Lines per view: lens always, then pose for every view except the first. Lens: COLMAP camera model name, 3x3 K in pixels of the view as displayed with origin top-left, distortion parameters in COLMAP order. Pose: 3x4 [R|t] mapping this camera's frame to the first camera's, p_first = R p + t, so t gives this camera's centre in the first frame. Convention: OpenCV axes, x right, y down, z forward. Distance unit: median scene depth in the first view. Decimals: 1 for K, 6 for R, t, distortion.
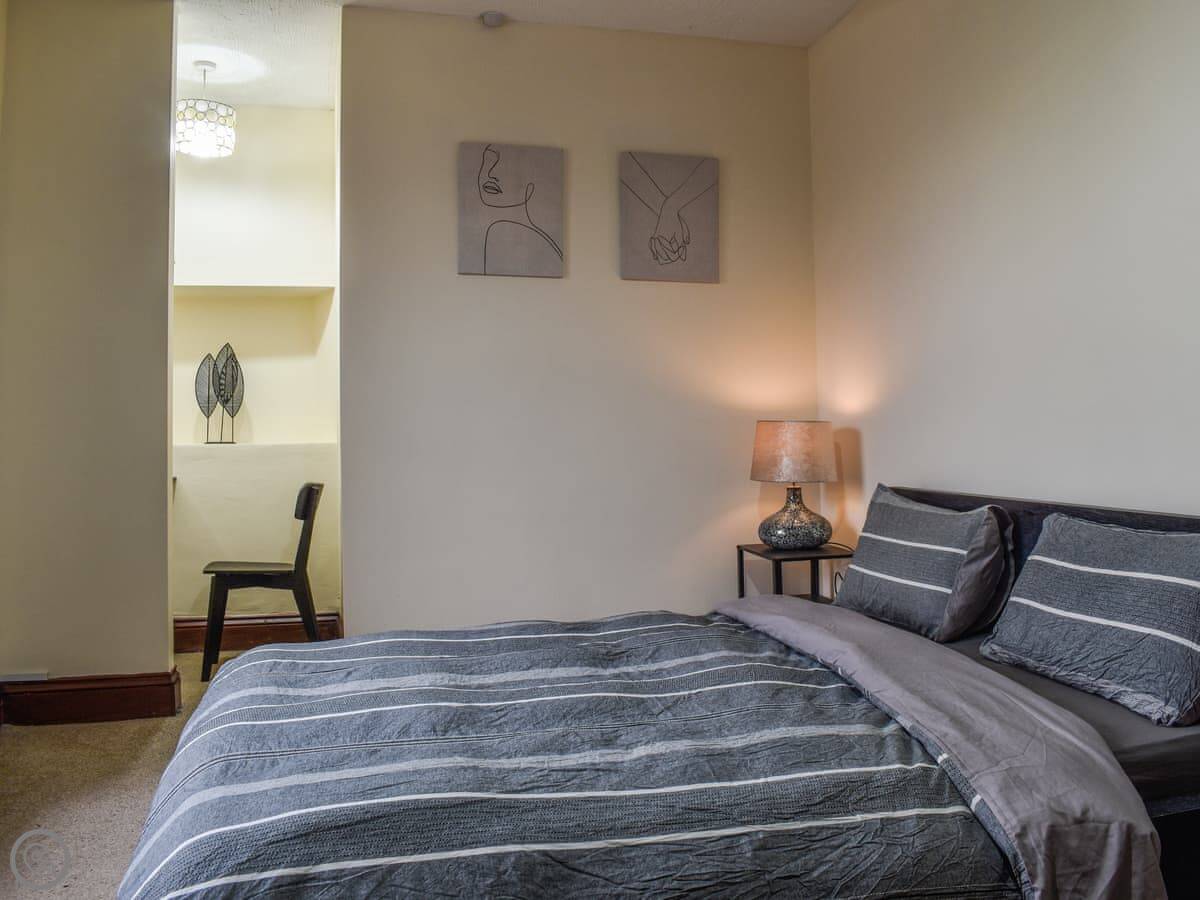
lens RADIAL K [[1047.2, 0, 600.0], [0, 1047.2, 450.0], [0, 0, 1]] dist [-0.100077, 0.016688]
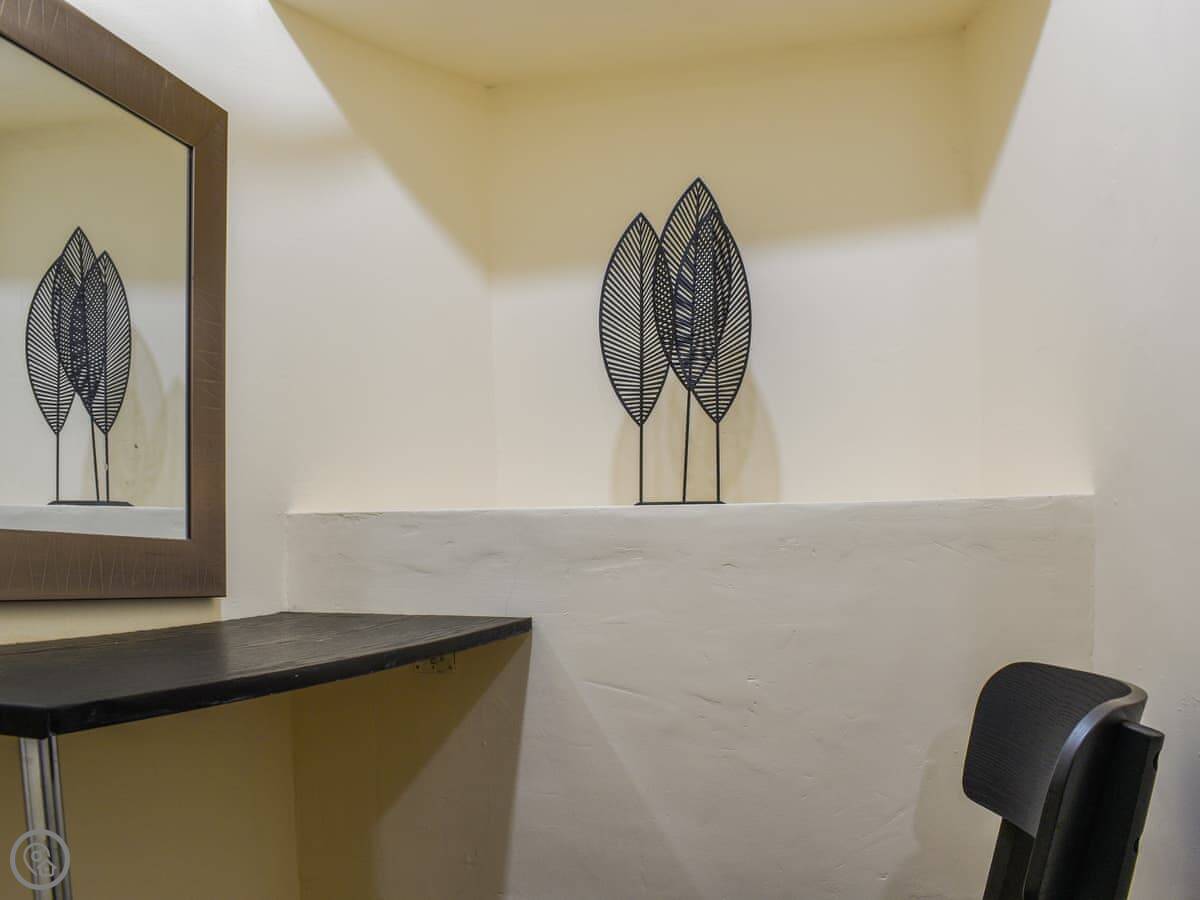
lens RADIAL K [[1047.2, 0, 600.0], [0, 1047.2, 450.0], [0, 0, 1]] dist [-0.100077, 0.016688]
pose [[0.908157, -0.027684, -0.417713, -0.258217], [0.004024, 0.998342, -0.057418, -0.005376], [0.418611, 0.050464, 0.906763, 0.706731]]
